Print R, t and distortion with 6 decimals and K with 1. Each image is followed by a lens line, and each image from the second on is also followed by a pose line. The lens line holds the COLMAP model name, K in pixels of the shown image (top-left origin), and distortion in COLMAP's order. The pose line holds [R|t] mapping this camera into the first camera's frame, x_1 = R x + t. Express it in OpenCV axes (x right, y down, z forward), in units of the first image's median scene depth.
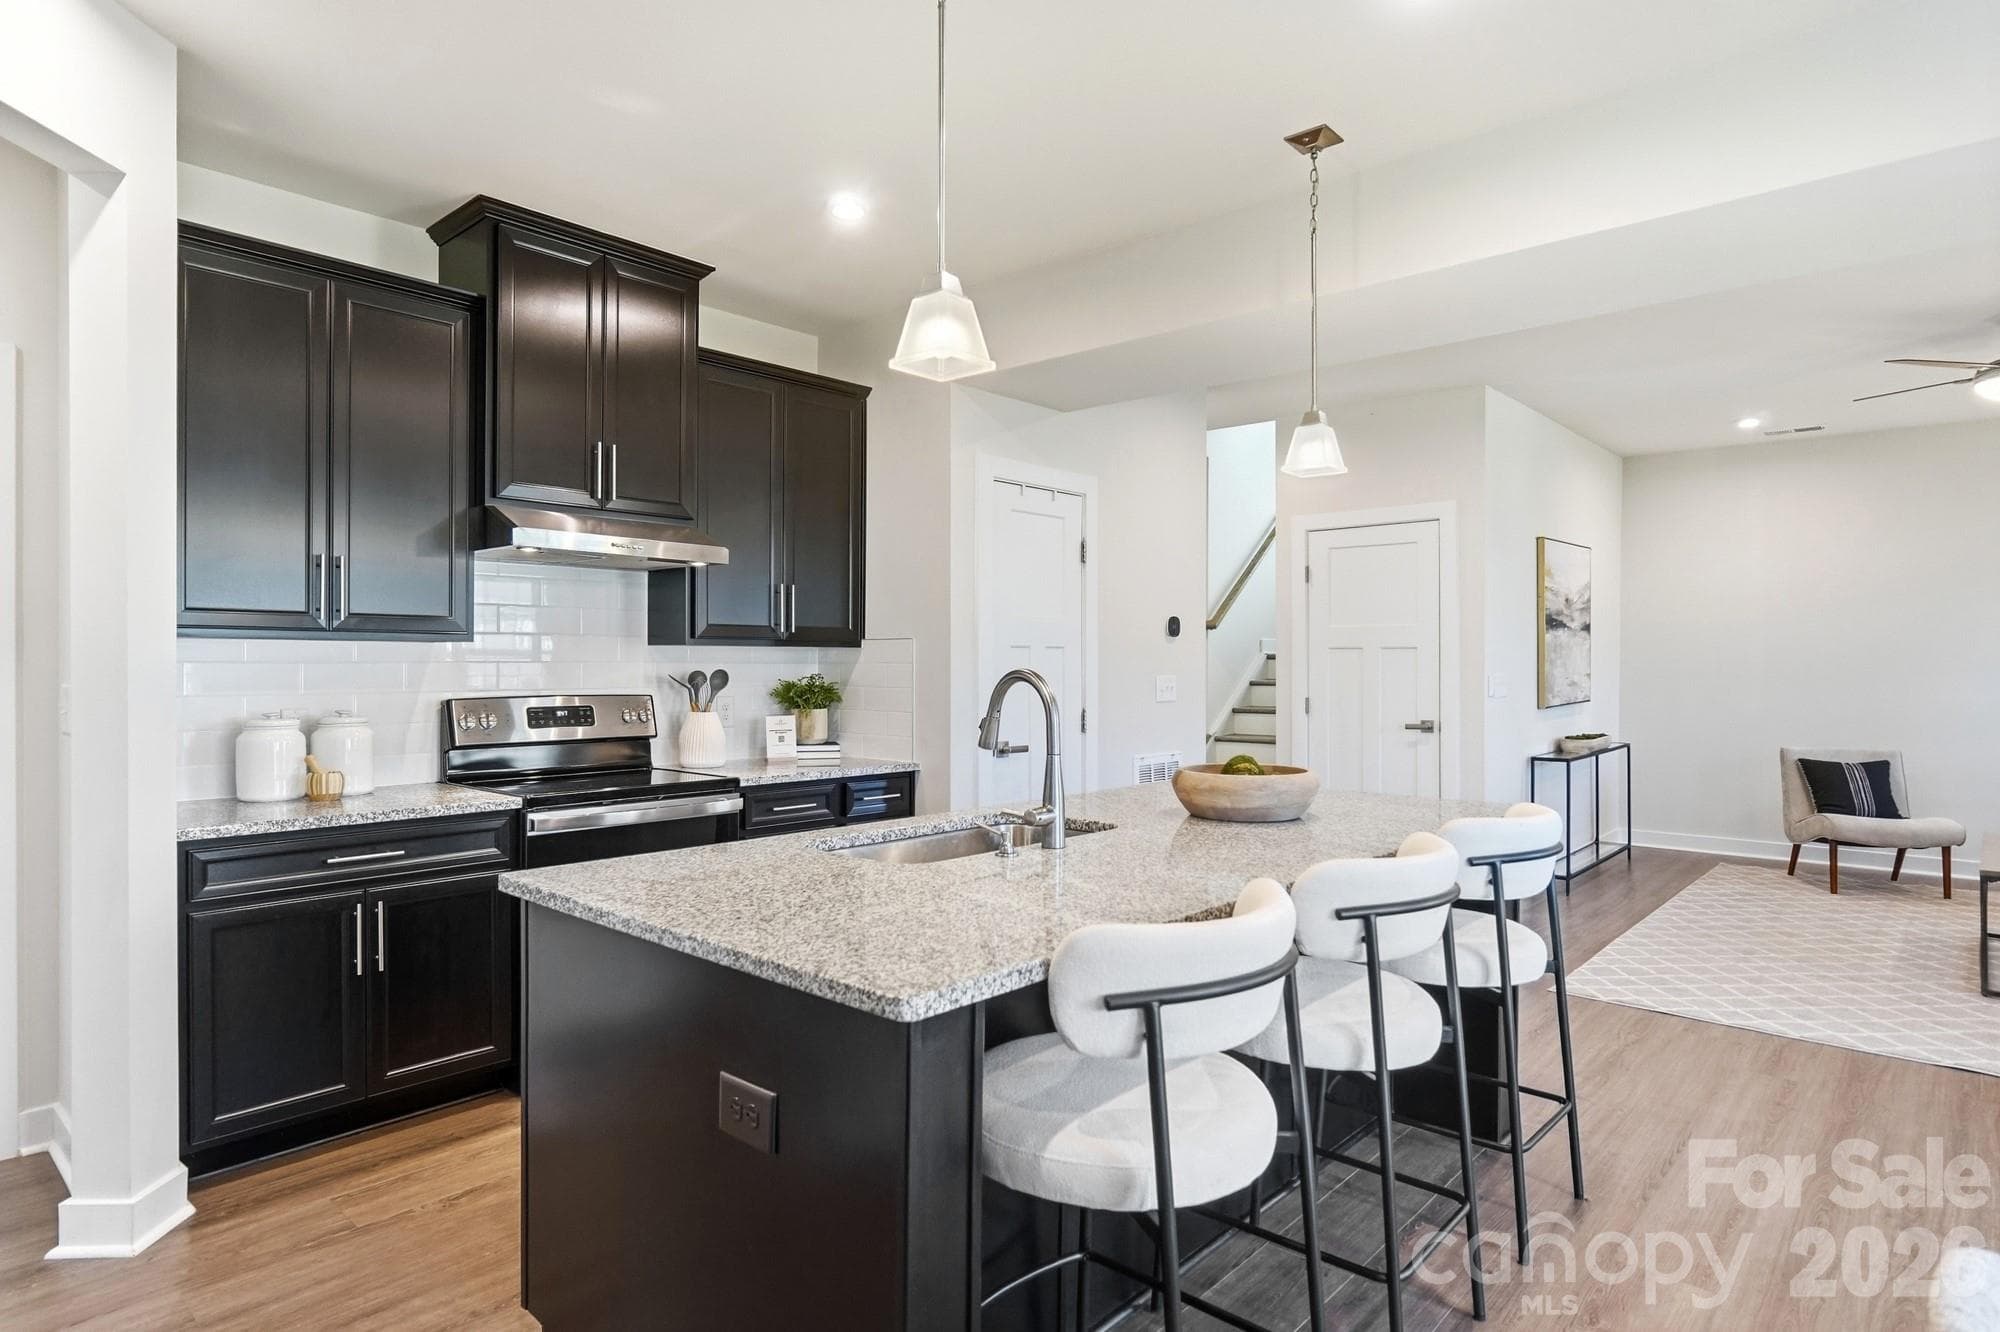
lens RADIAL K [[1083.1, 0, 1004.0], [0, 1083.1, 672.0], [0, 0, 1]] dist [-0.003692, 0.001039]
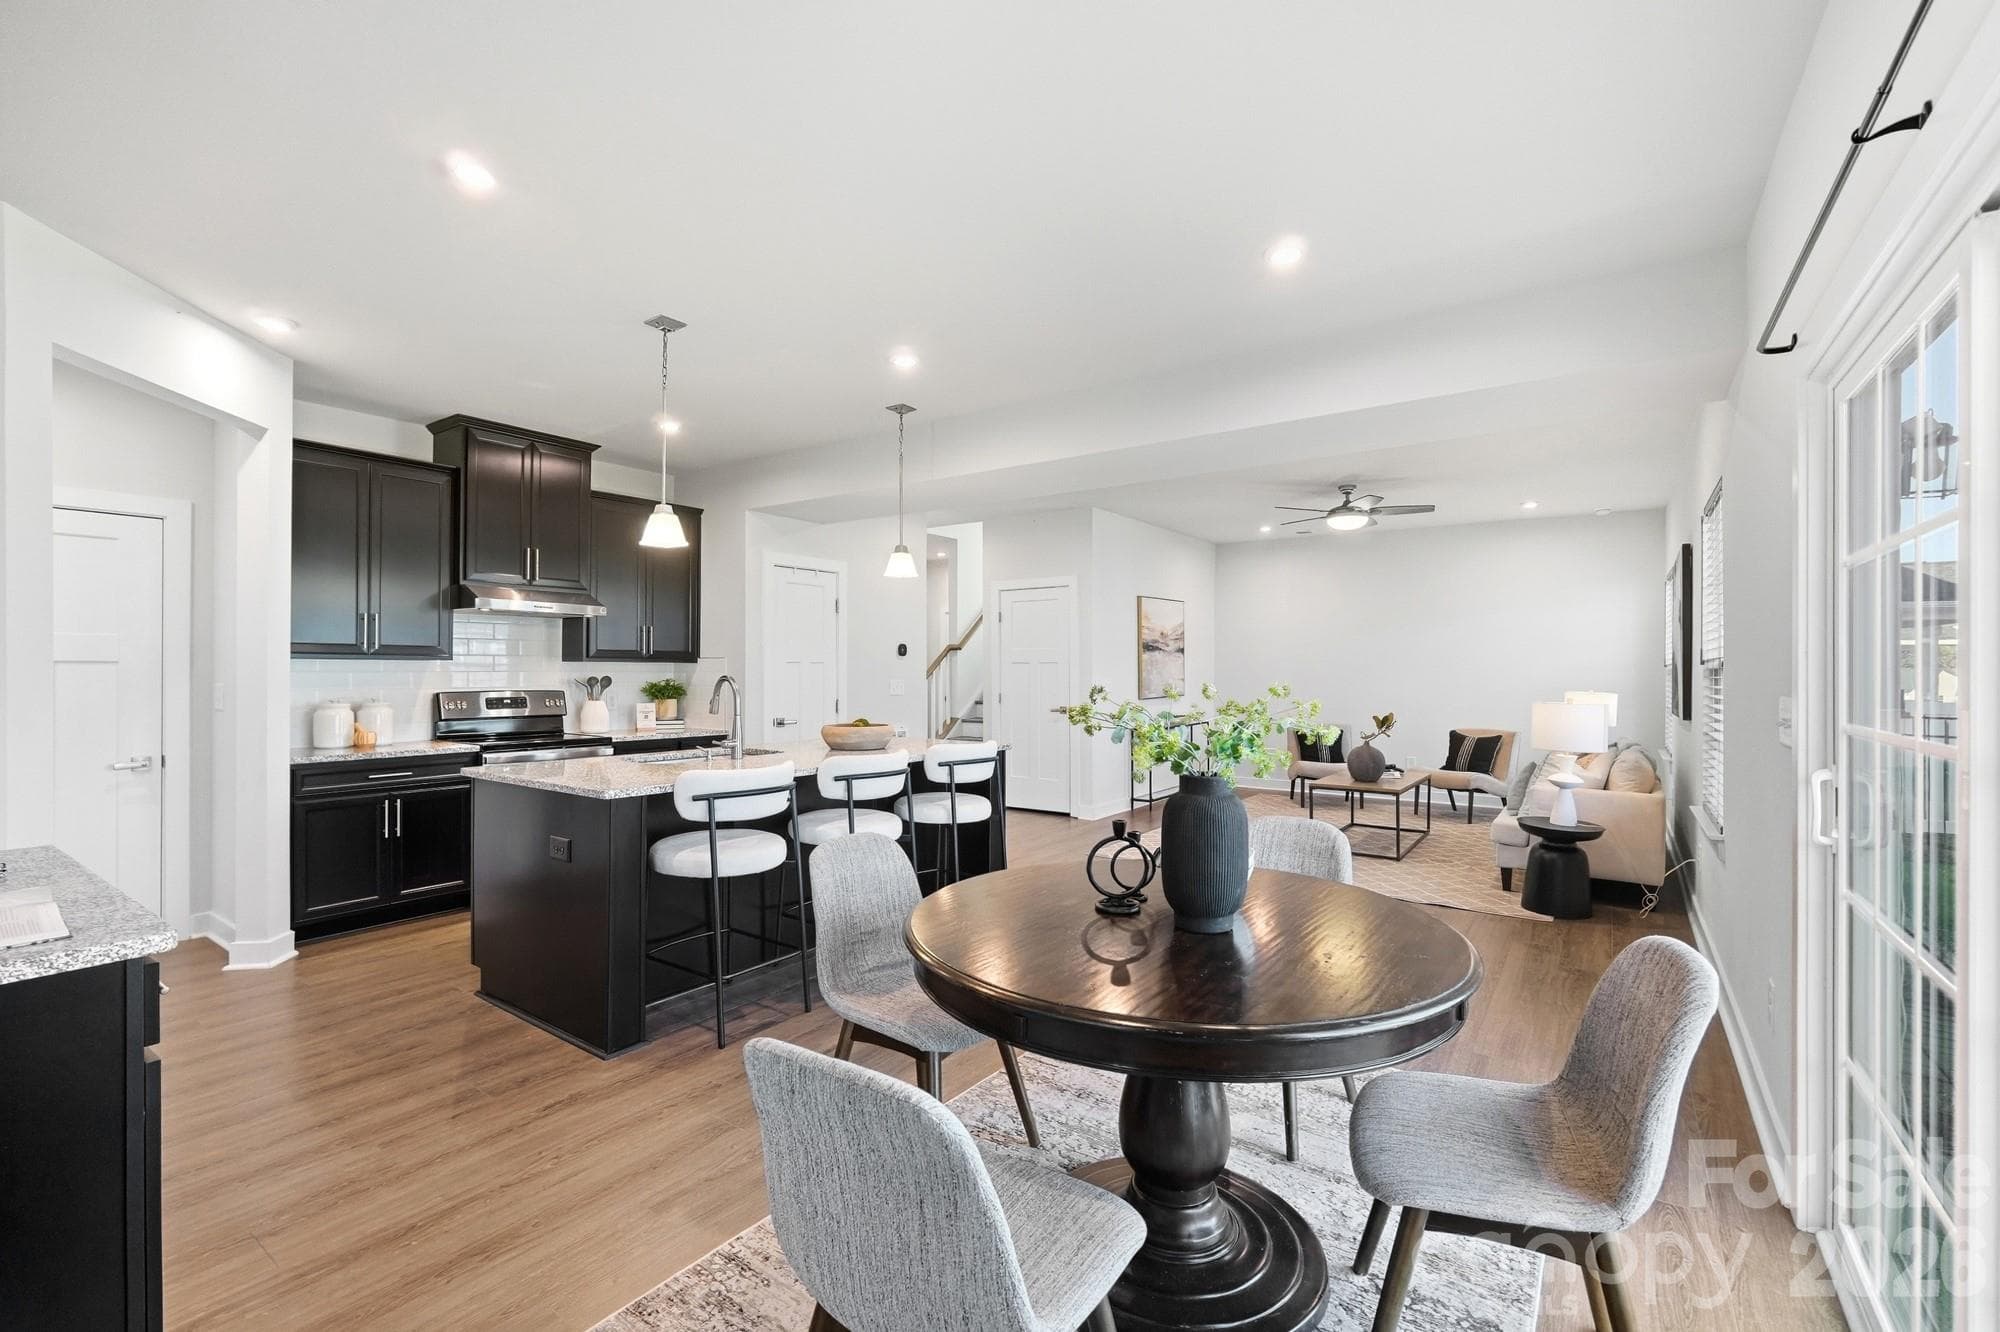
lens RADIAL K [[844.9, 0, 990.8], [0, 844.9, 673.3], [0, 0, 1]] dist [-0.003063, -0.000539]
pose [[0.994593, 0.000761, 0.103843, 0.240656], [-0.000176, 0.999984, -0.005642, 0.001558], [-0.103846, 0.005593, 0.994578, -0.462050]]
